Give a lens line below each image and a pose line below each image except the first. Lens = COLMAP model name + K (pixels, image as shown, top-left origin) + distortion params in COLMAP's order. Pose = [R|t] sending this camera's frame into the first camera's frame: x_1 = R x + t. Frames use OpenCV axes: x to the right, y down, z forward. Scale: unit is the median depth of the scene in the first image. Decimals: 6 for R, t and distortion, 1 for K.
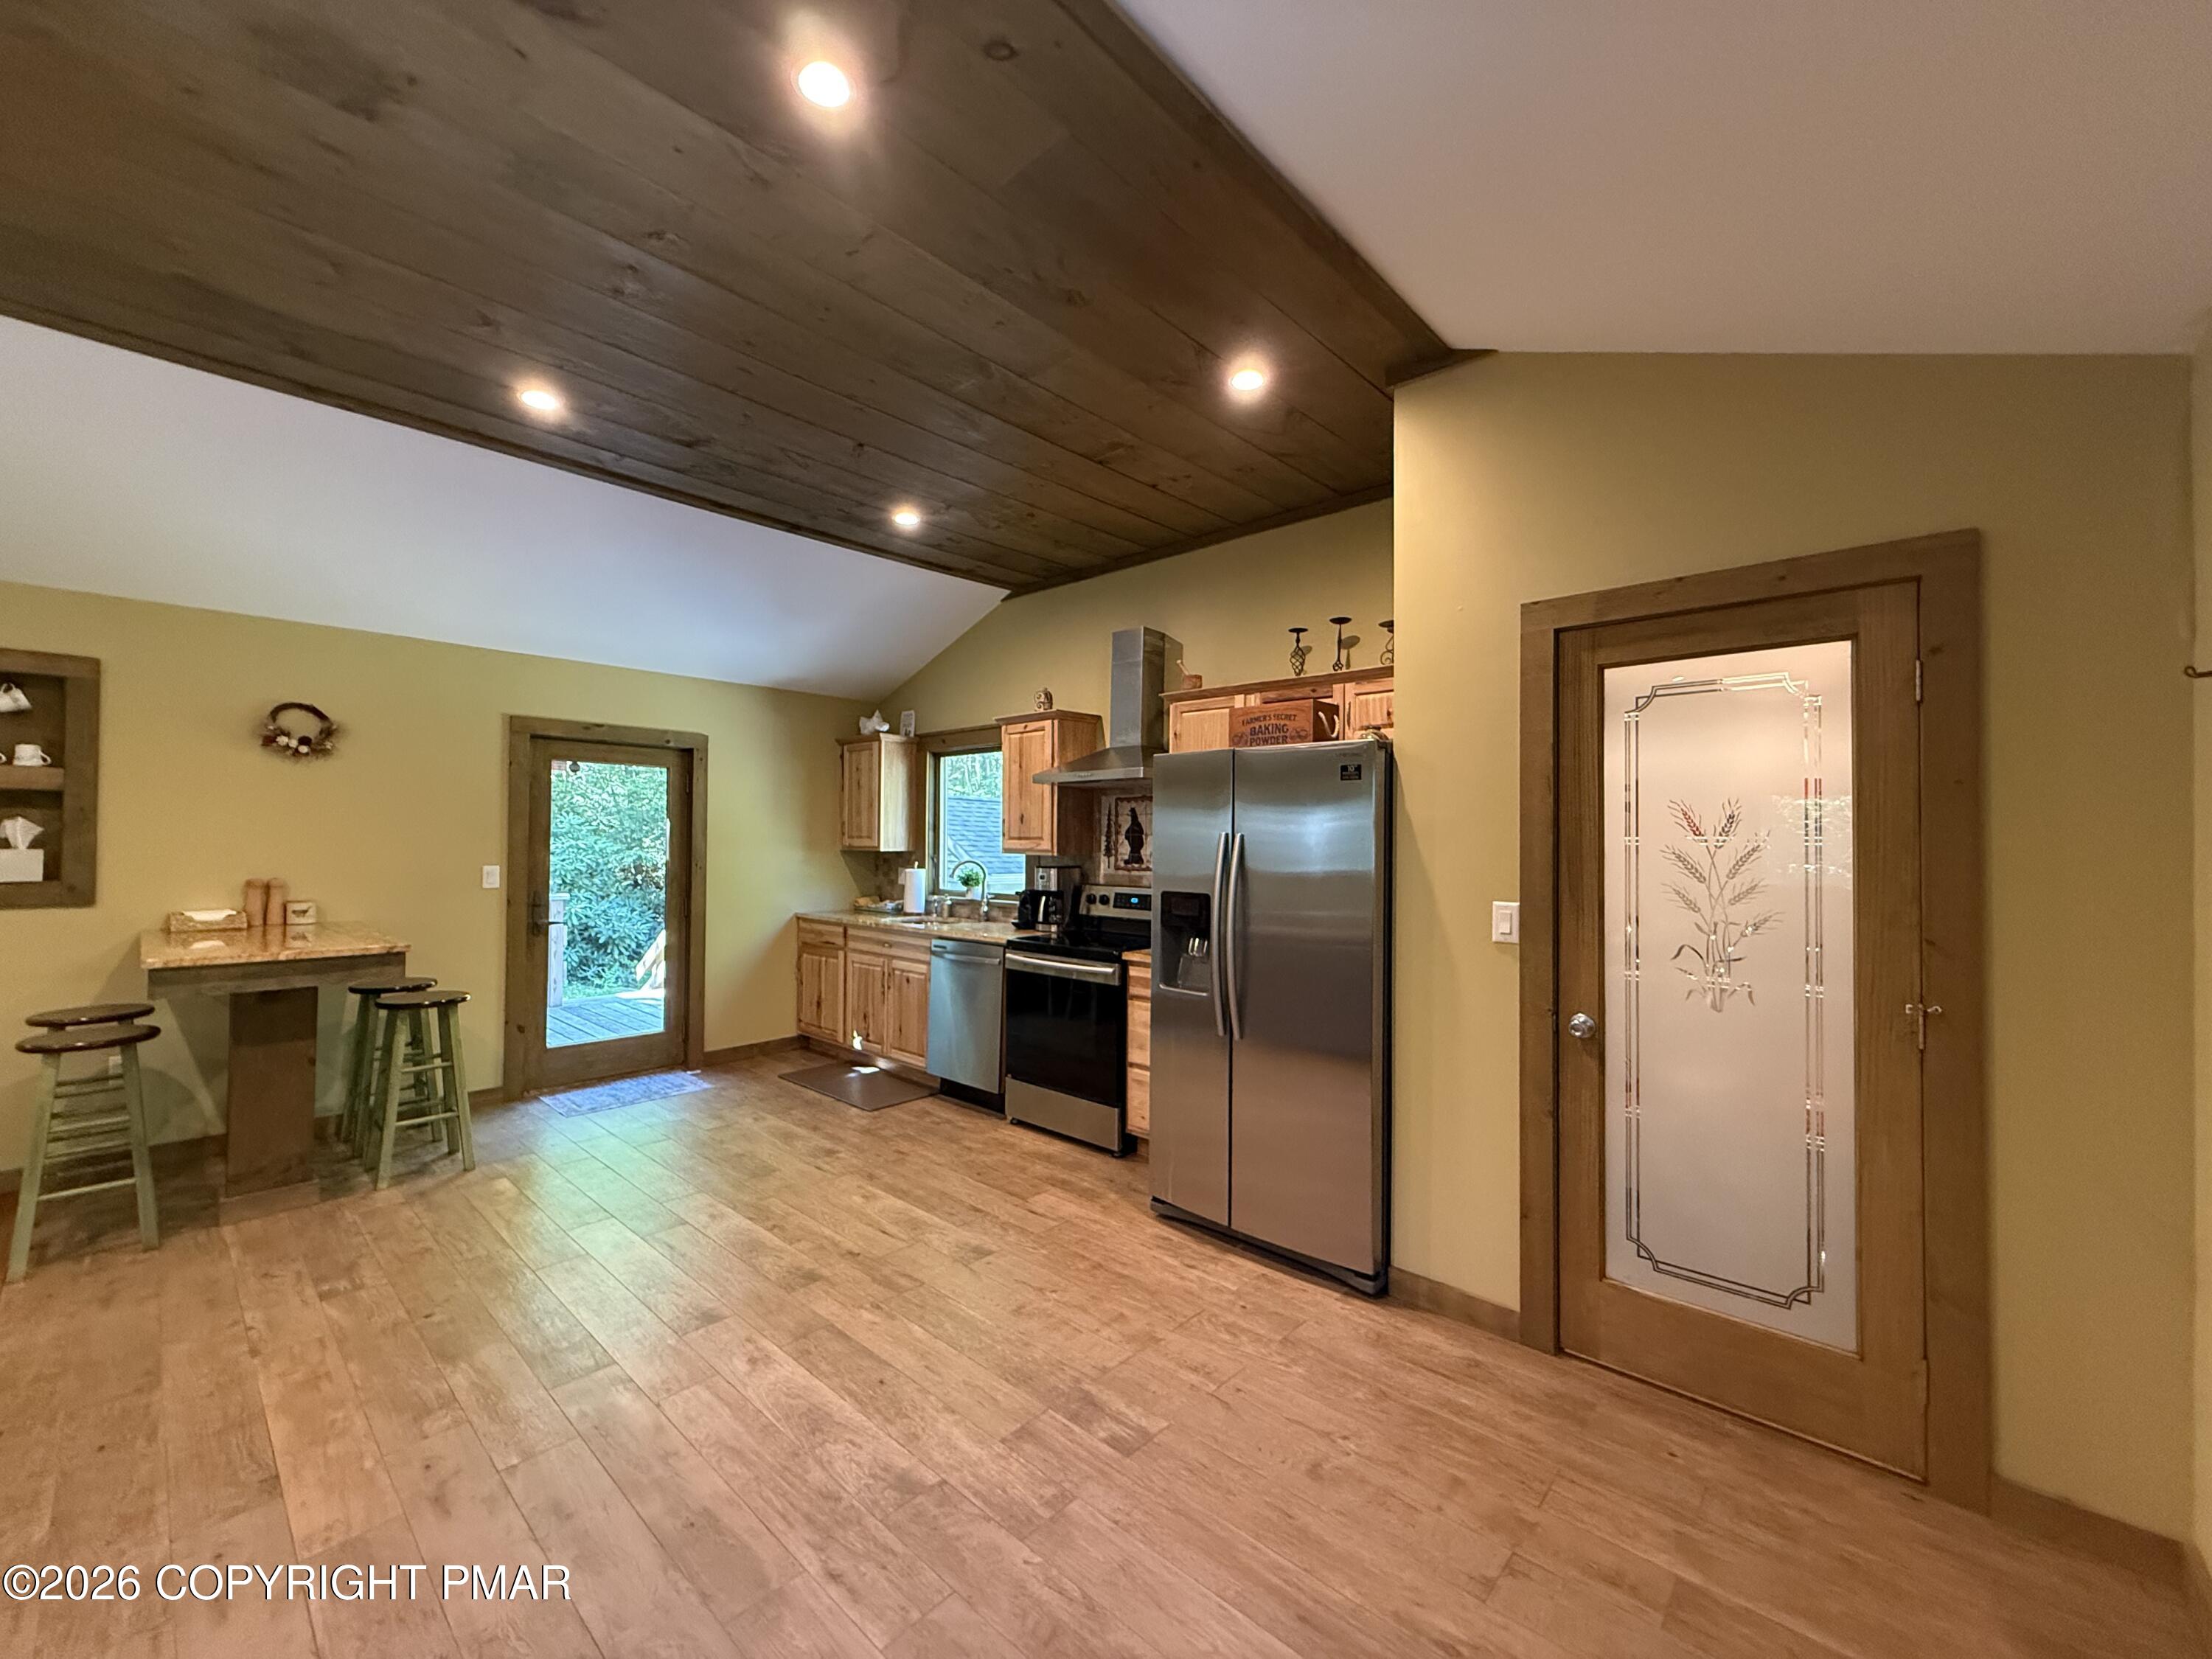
lens RADIAL K [[876.7, 0, 1104.8], [0, 876.7, 831.3], [0, 0, 1]] dist [-0.002413, 0.000720]
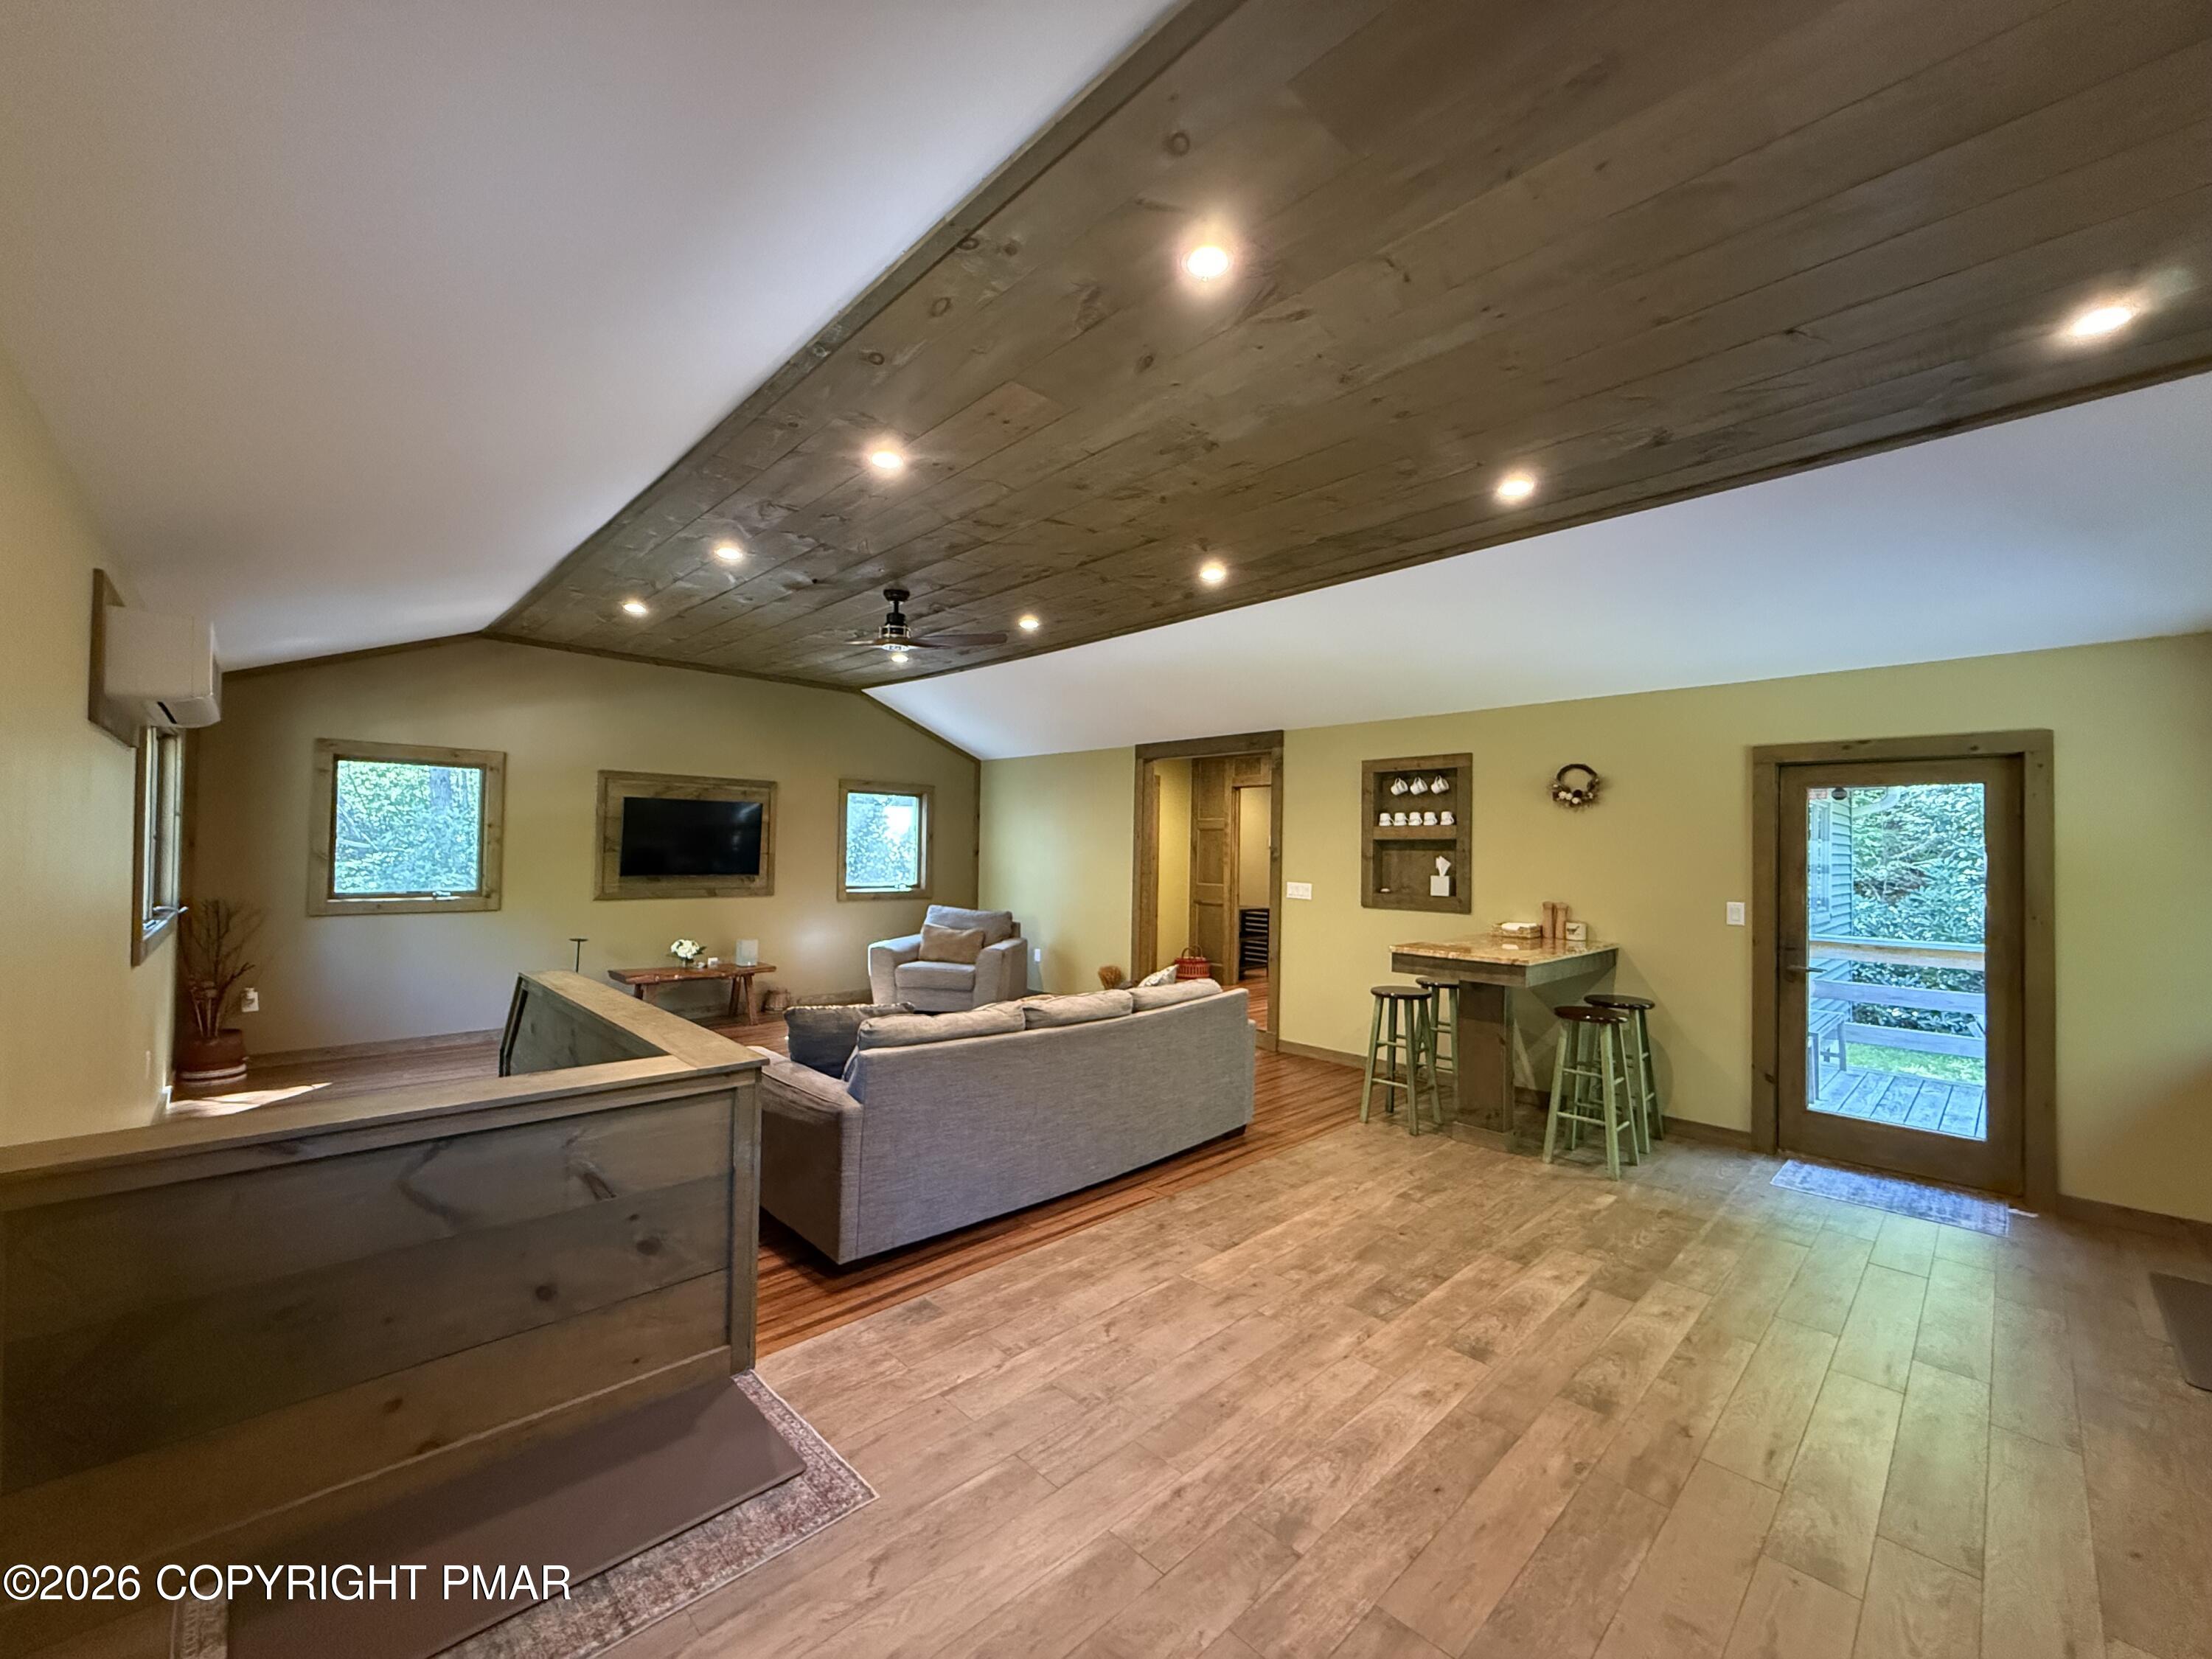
lens RADIAL K [[876.7, 0, 1093.4], [0, 876.7, 828.2], [0, 0, 1]] dist [-0.002413, 0.000720]
pose [[-0.074556, -0.036353, -0.996554, 0.485033], [-0.003845, 0.999338, -0.036167, -0.007447], [0.997209, 0.001135, -0.074646, 0.508358]]
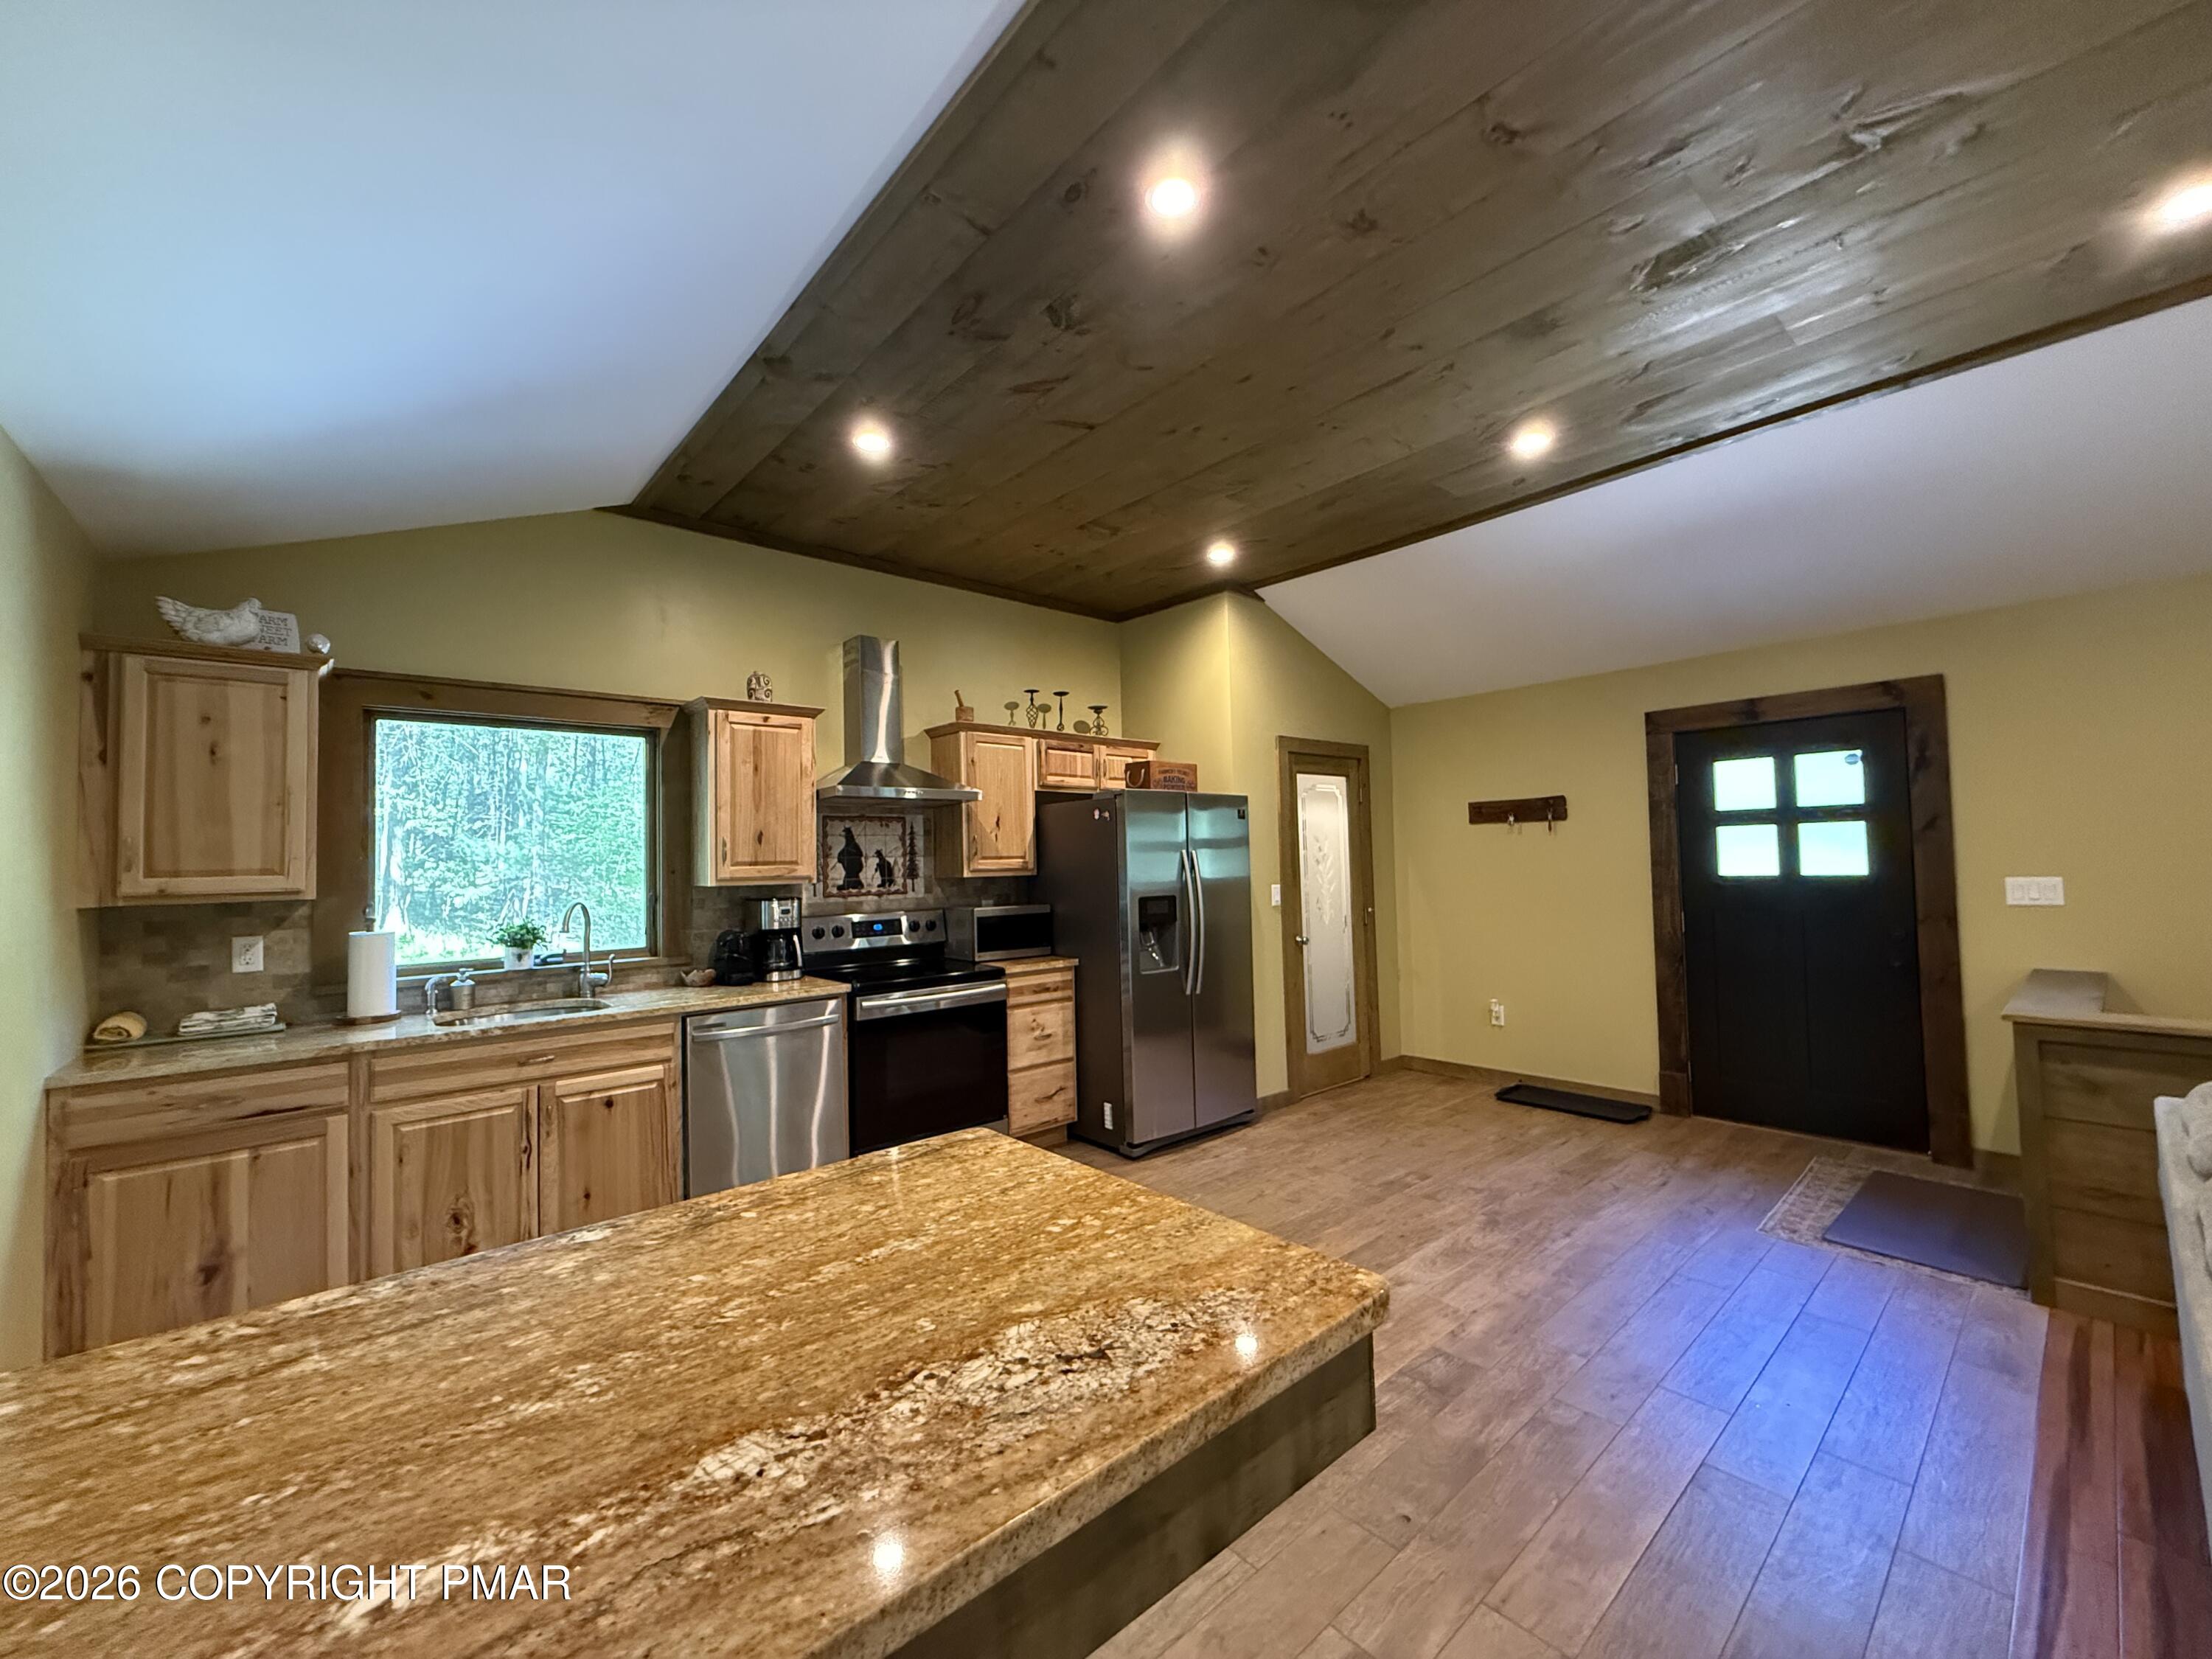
lens RADIAL K [[876.7, 0, 1094.2], [0, 876.7, 831.9], [0, 0, 1]] dist [-0.002413, 0.000720]
pose [[0.120963, 0.023169, 0.992387, -1.227925], [0.011941, 0.999621, -0.024794, 0.004464], [-0.992585, 0.014850, 0.120640, 0.930731]]
